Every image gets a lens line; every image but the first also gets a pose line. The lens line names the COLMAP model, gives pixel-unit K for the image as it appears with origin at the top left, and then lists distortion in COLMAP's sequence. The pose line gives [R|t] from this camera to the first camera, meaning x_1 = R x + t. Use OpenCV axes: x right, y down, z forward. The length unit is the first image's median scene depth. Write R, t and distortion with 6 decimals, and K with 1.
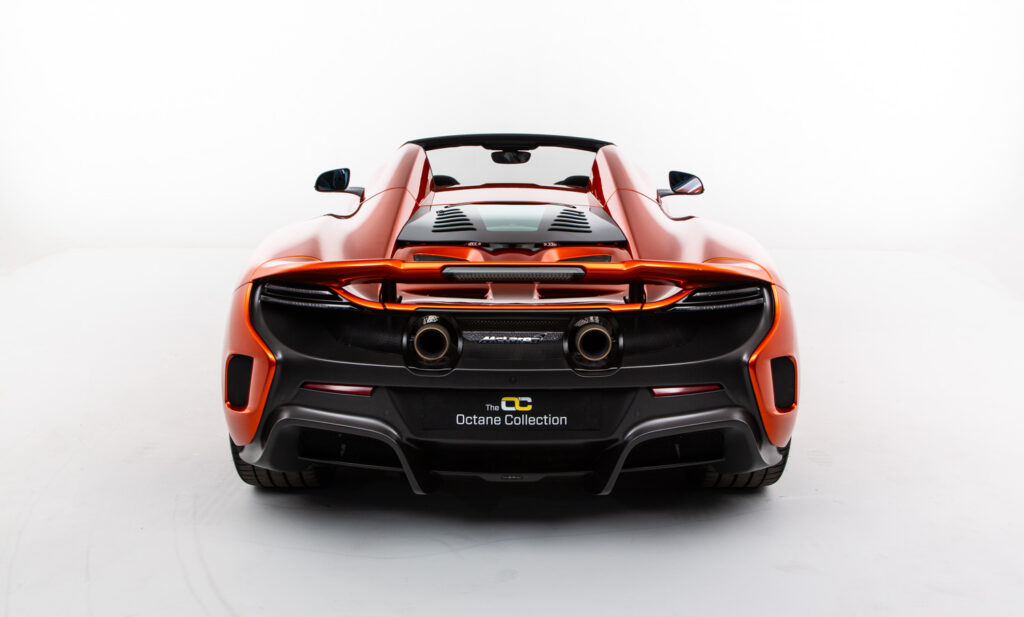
lens RADIAL K [[1048.2, 0, 512.0], [0, 1048.2, 308.5], [0, 0, 1]] dist [0.019353, 0.021751]
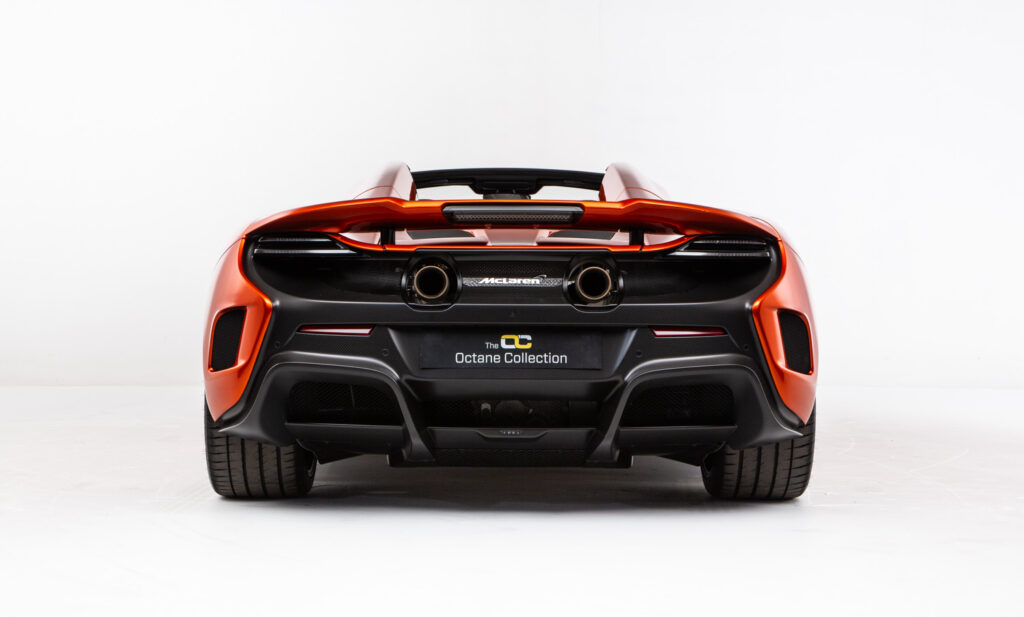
lens RADIAL K [[1871.0, 0, 512.0], [0, 1871.0, 308.5], [0, 0, 1]] dist [0.195365, 0.001492]
pose [[0.999993, -0.000817, 0.003625, -0.006096], [0.001522, 0.979998, -0.199001, 0.412146], [-0.003390, 0.199005, 0.979993, -0.743008]]
